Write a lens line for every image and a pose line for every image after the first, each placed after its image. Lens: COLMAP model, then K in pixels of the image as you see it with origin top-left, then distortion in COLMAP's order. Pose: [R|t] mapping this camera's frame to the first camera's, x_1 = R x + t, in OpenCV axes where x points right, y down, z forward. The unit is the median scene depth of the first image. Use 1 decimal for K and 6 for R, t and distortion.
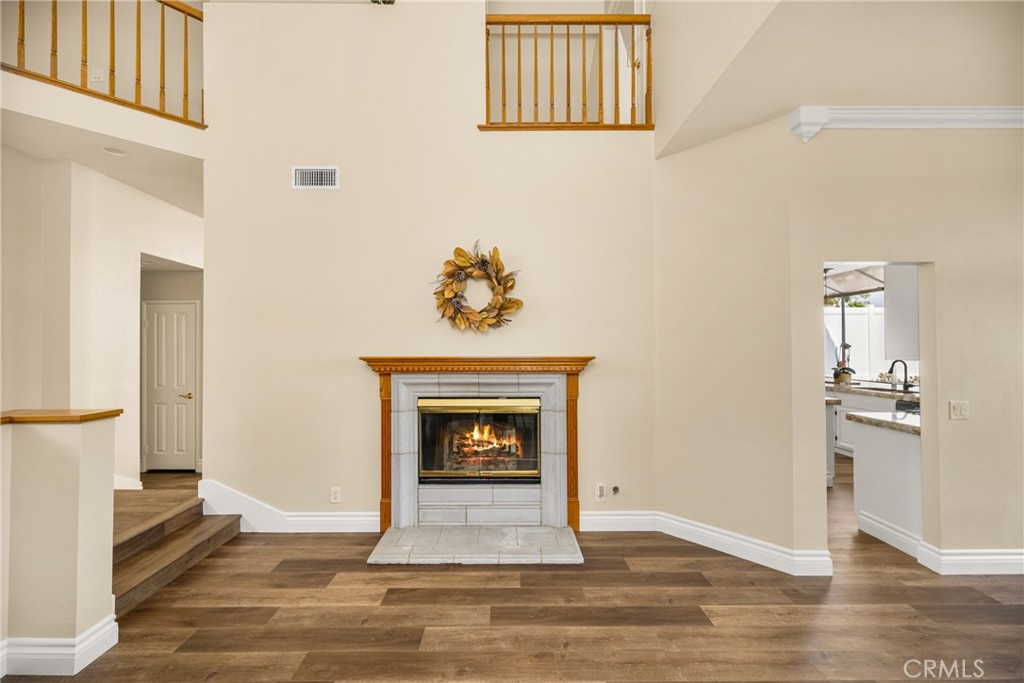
lens RADIAL K [[406.3, 0, 512.0], [0, 406.3, 341.5], [0, 0, 1]] dist [-0.001857, -0.000409]
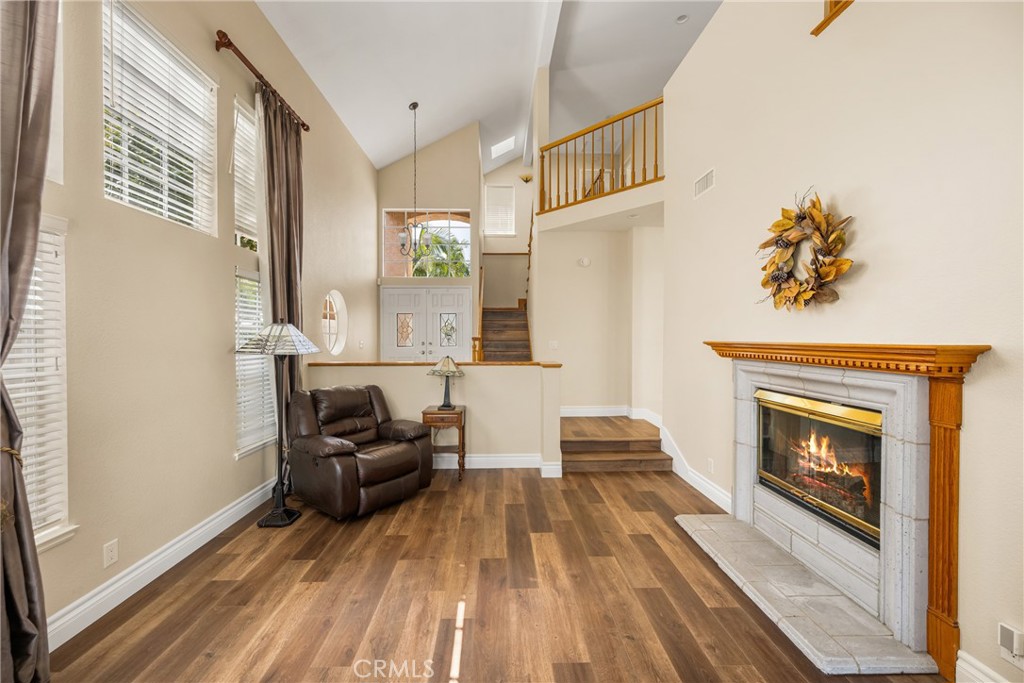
lens RADIAL K [[406.3, 0, 512.0], [0, 406.3, 341.5], [0, 0, 1]] dist [-0.001857, -0.000409]
pose [[0.041369, 0.012652, -0.999064, 0.662264], [0.000432, 0.999920, 0.012681, 0.024049], [0.999144, -0.000956, 0.041360, 0.425252]]
